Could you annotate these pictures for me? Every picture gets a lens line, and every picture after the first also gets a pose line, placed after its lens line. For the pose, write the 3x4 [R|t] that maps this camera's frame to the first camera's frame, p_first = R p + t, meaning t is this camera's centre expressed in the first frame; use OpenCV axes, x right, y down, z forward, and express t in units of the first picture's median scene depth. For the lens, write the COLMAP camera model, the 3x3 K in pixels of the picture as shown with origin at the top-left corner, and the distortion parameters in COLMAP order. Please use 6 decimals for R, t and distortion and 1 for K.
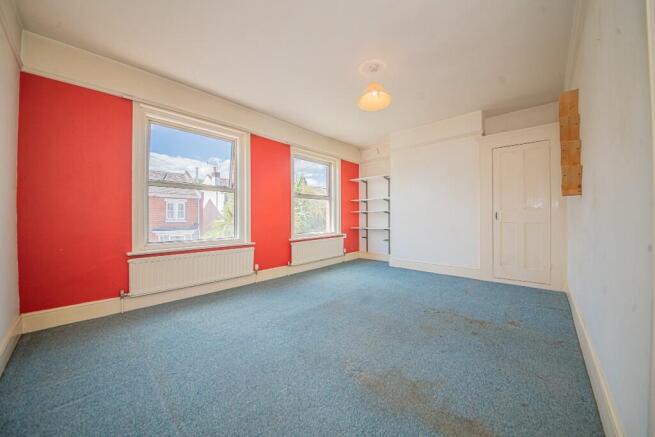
lens RADIAL K [[229.8, 0, 327.7], [0, 229.8, 217.1], [0, 0, 1]] dist [-0.007581, -0.000246]
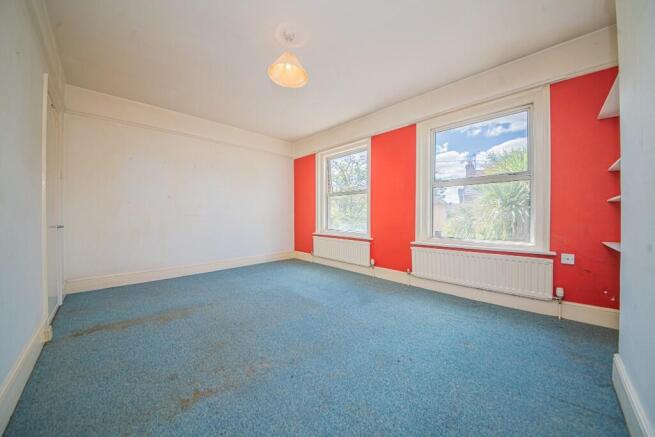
lens RADIAL K [[229.8, 0, 327.7], [0, 229.8, 214.6], [0, 0, 1]] dist [-0.007581, -0.000246]
pose [[-0.038377, -0.006243, -0.999244, 0.738989], [-0.002427, 0.999978, -0.006154, 0.009070], [0.999260, 0.002189, -0.038392, 0.836477]]
